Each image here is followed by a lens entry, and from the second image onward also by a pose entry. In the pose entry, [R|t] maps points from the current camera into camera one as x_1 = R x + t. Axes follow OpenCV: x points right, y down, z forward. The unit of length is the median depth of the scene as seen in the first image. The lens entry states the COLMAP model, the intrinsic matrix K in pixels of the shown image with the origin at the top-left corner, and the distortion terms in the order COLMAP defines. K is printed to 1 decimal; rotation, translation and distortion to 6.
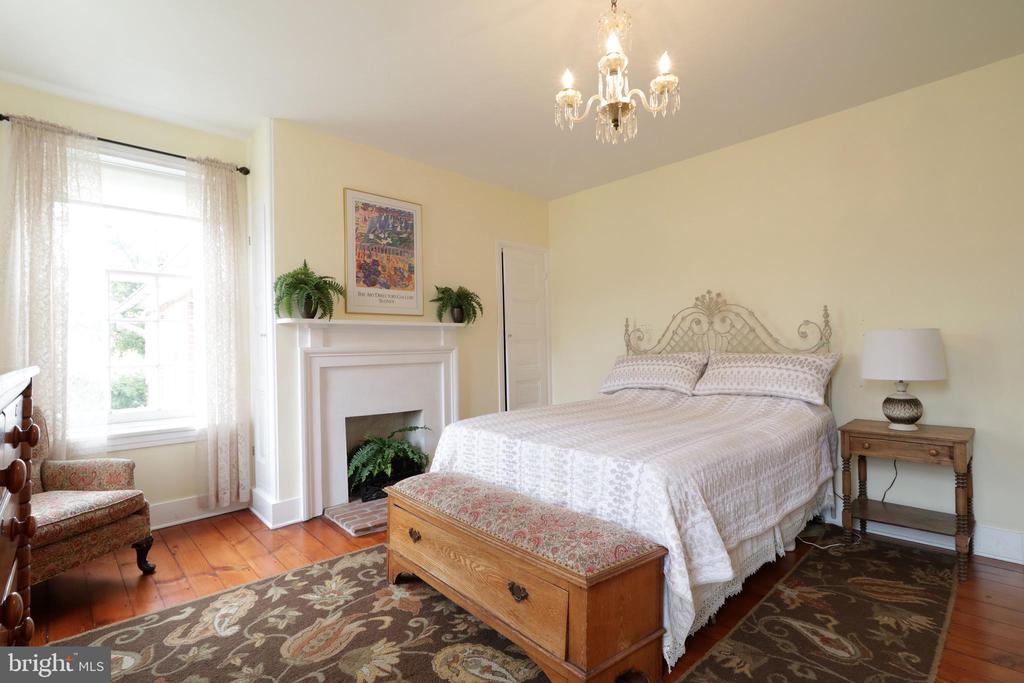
lens RADIAL K [[482.9, 0, 509.6], [0, 482.9, 342.6], [0, 0, 1]] dist [-0.001844, 0.000037]
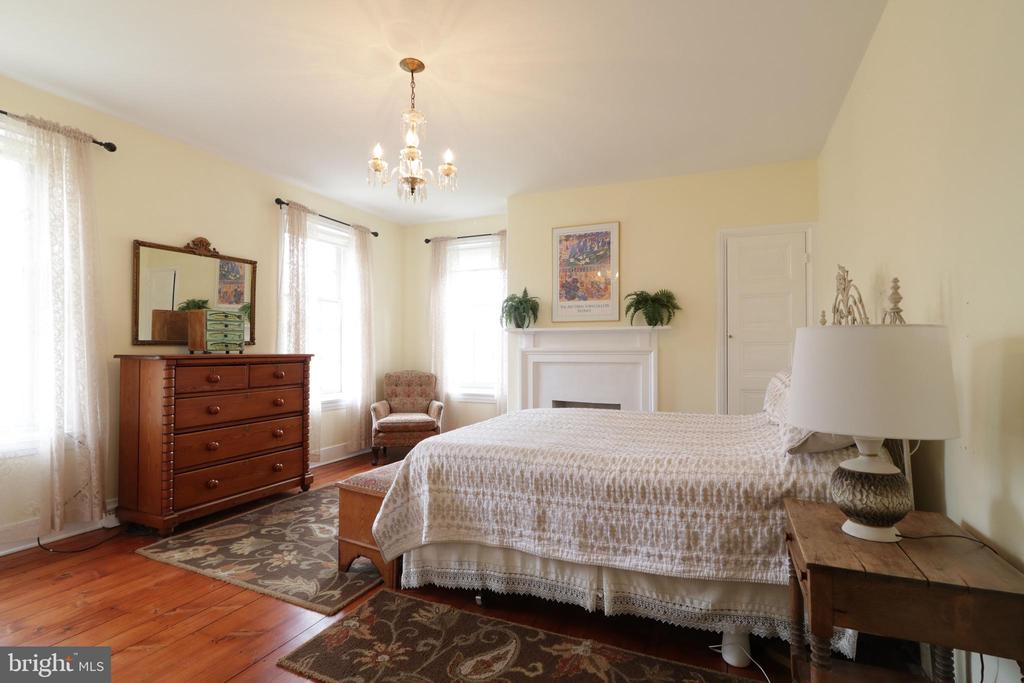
lens RADIAL K [[482.9, 0, 511.0], [0, 482.9, 343.2], [0, 0, 1]] dist [-0.001844, 0.000037]
pose [[0.403269, 0.003795, -0.915074, 0.808588], [-0.000188, 0.999992, 0.004064, -0.008535], [0.915081, -0.001467, 0.403266, 0.347040]]
